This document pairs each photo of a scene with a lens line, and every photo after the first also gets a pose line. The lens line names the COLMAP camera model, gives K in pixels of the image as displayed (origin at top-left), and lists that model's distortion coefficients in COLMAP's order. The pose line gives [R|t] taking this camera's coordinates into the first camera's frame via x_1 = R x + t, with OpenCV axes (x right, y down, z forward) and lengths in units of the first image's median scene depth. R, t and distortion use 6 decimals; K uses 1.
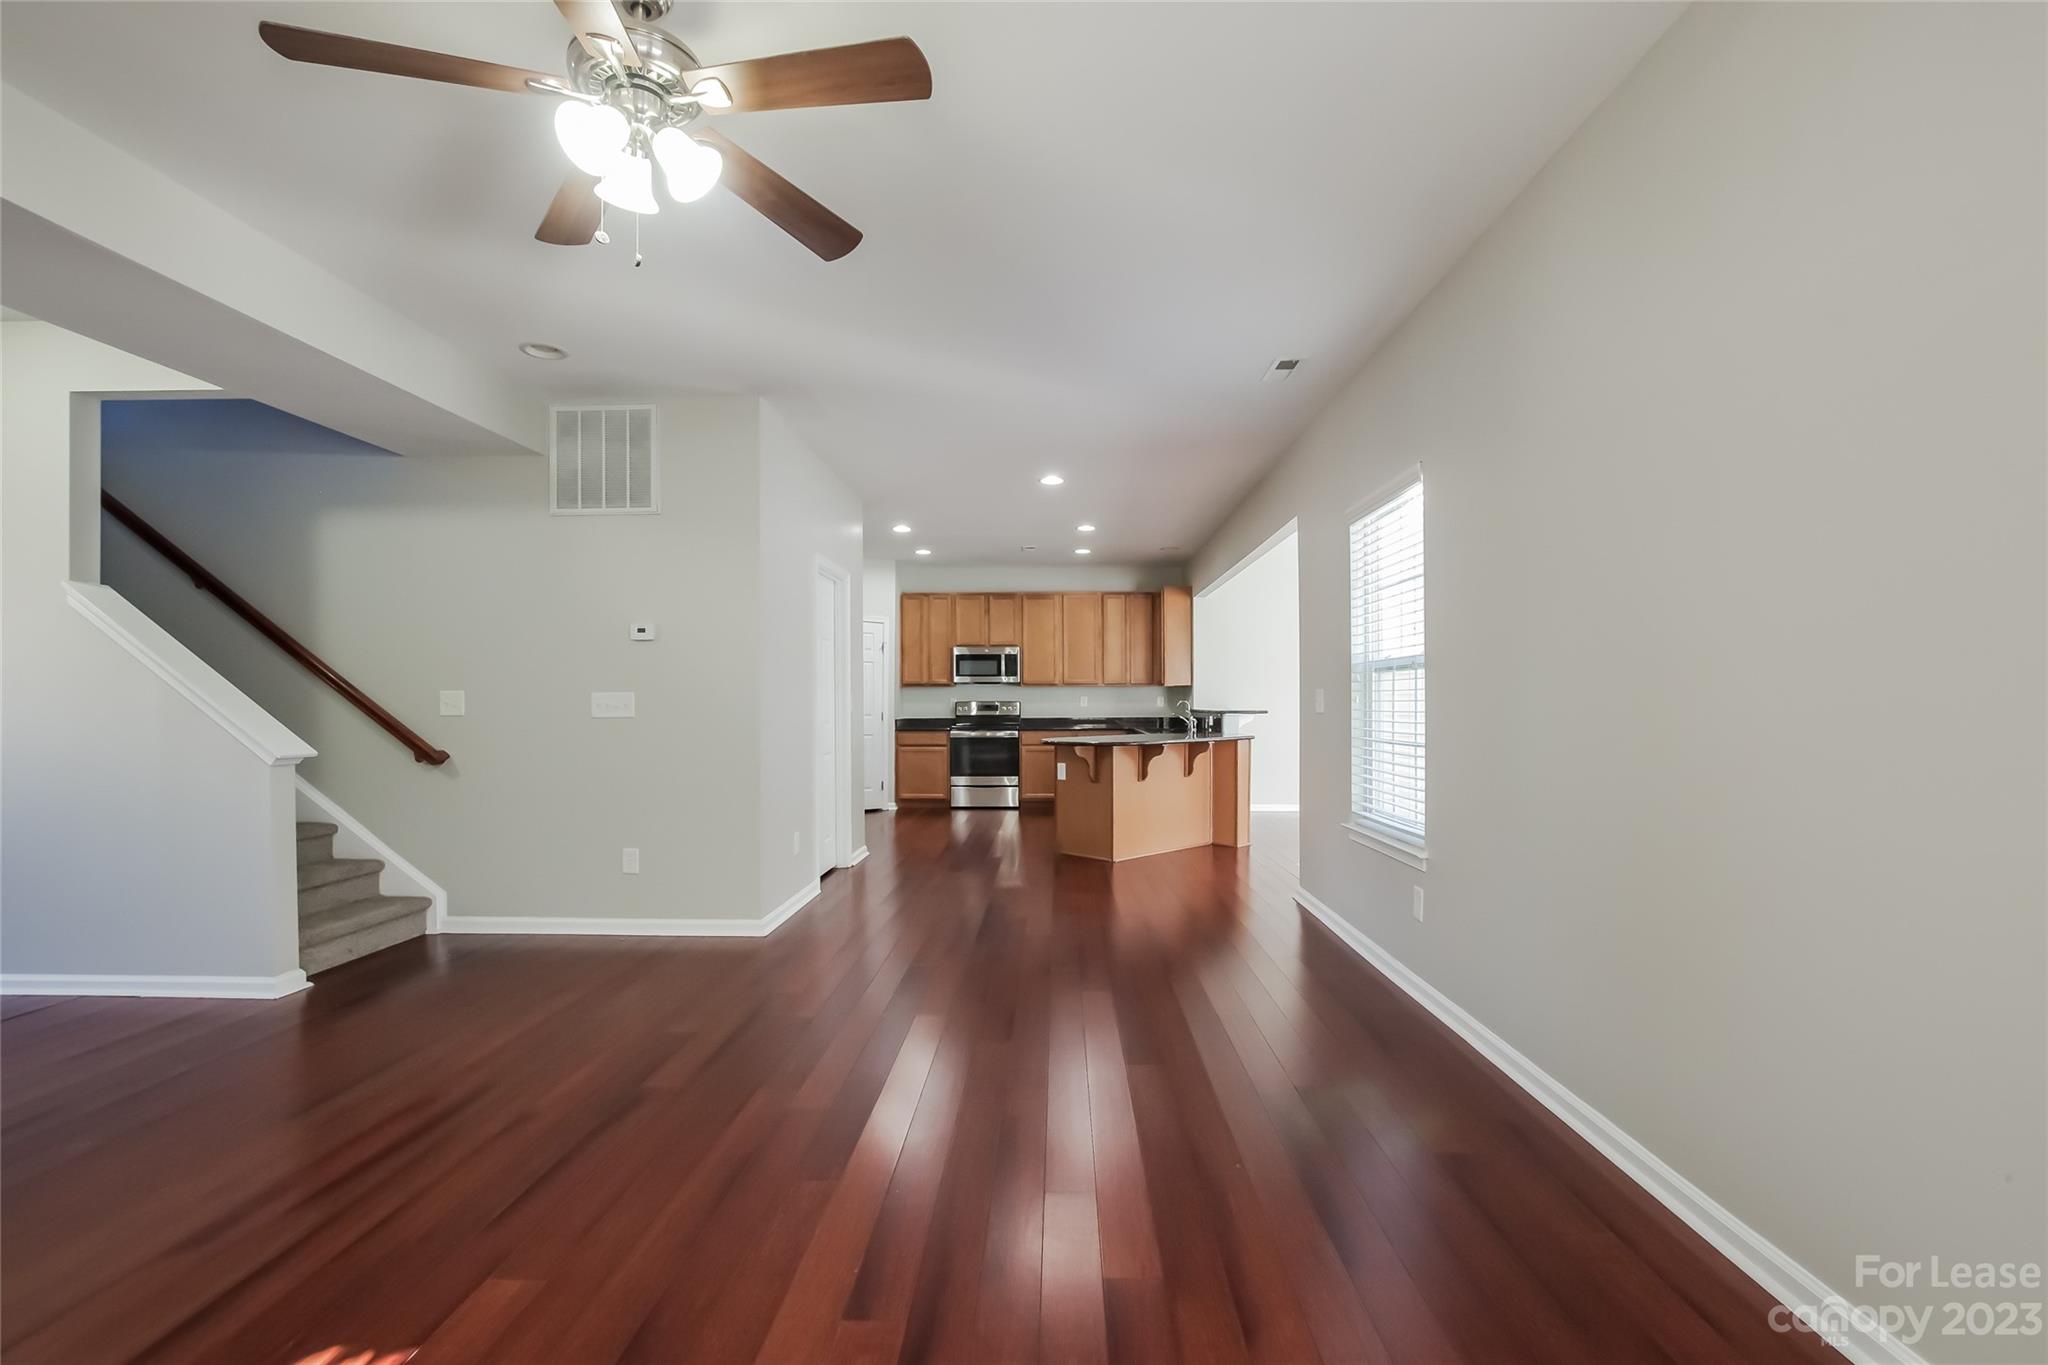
lens RADIAL K [[917.5, 0, 1024.0], [0, 917.5, 682.5], [0, 0, 1]] dist [-0.000345, 0.000156]
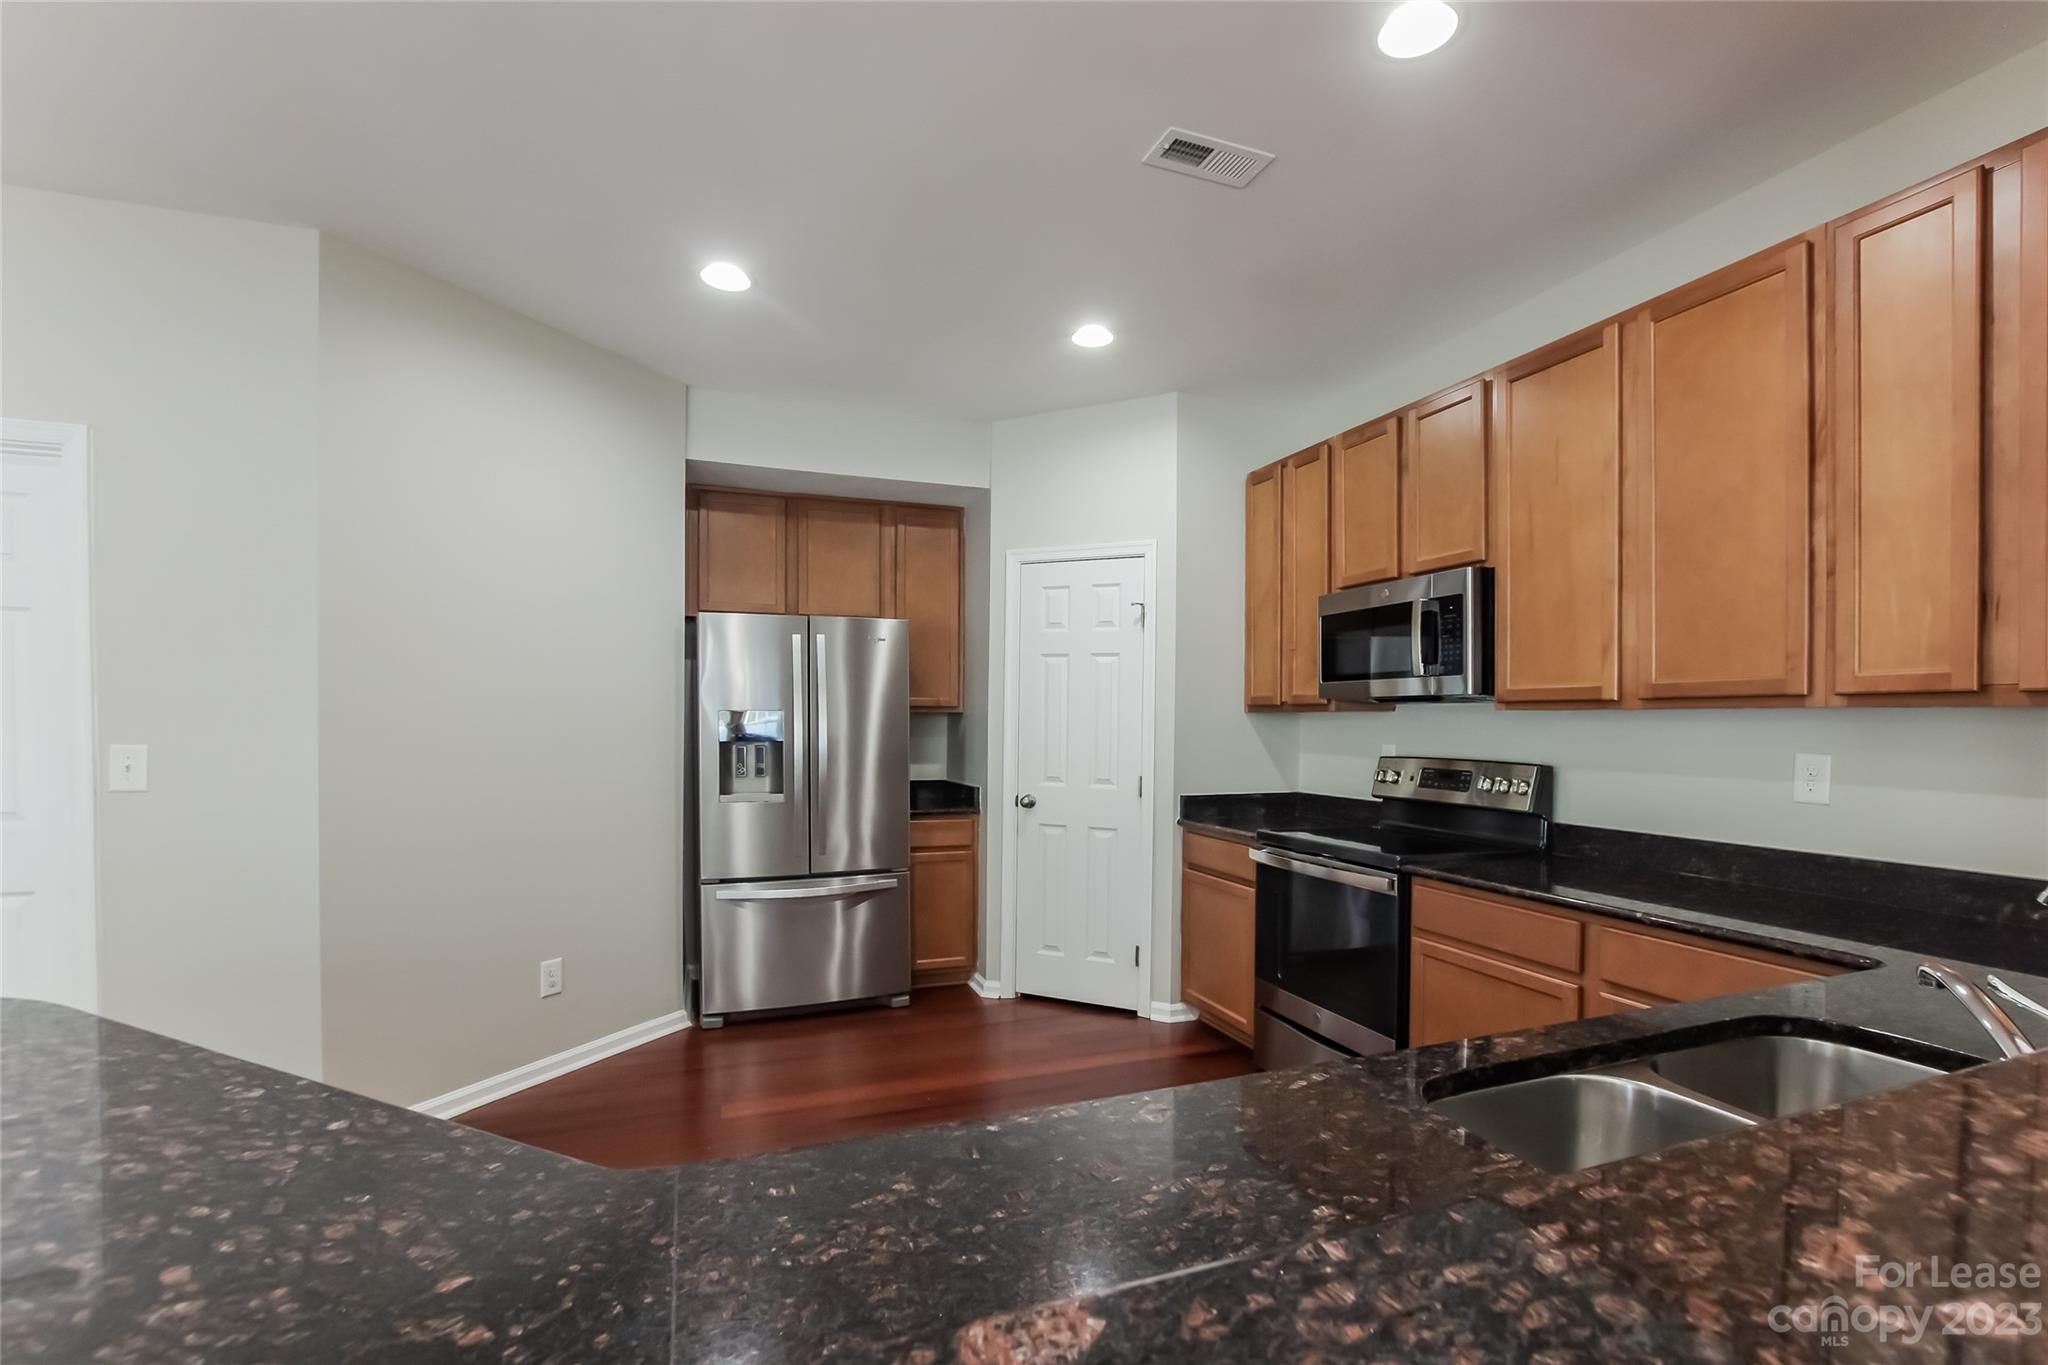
lens RADIAL K [[910.5, 0, 1022.5], [0, 910.5, 718.3], [0, 0, 1]] dist [-0.001443, -0.000027]
pose [[0.395108, 0.000926, -0.918634, 0.189487], [0.004862, 0.999983, 0.003100, 0.005283], [0.918622, -0.005691, 0.395097, 0.764582]]
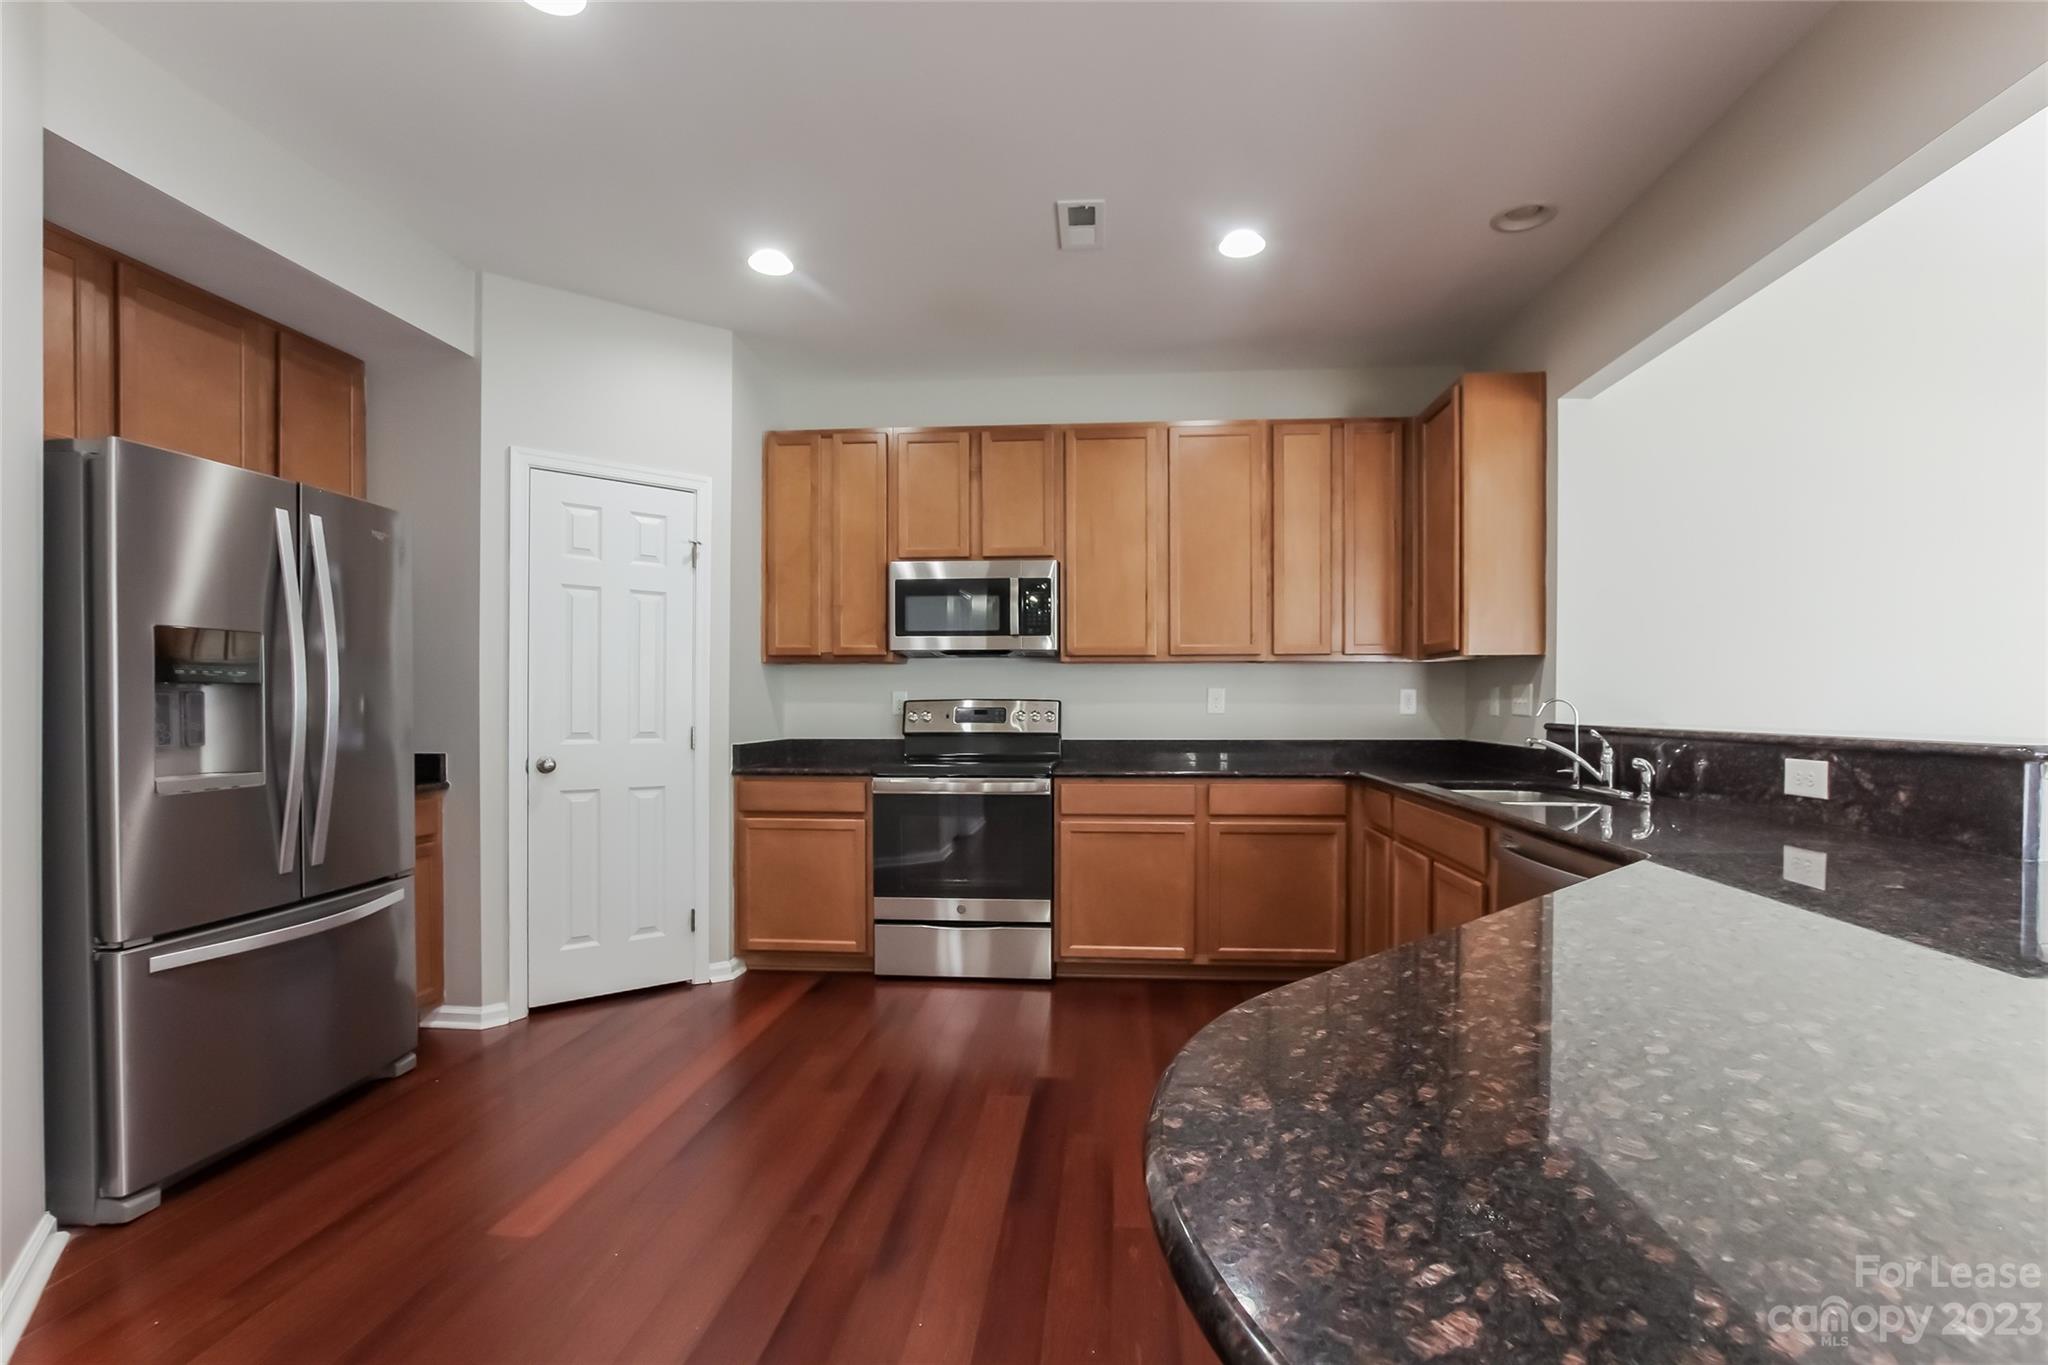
lens RADIAL K [[917.5, 0, 1024.0], [0, 917.5, 682.5], [0, 0, 1]] dist [-0.000345, 0.000156]
pose [[0.998225, 0.002486, -0.059511, 0.004391], [-0.002884, 0.999974, -0.006613, 0.015953], [0.059493, 0.006773, 0.998206, 0.606410]]
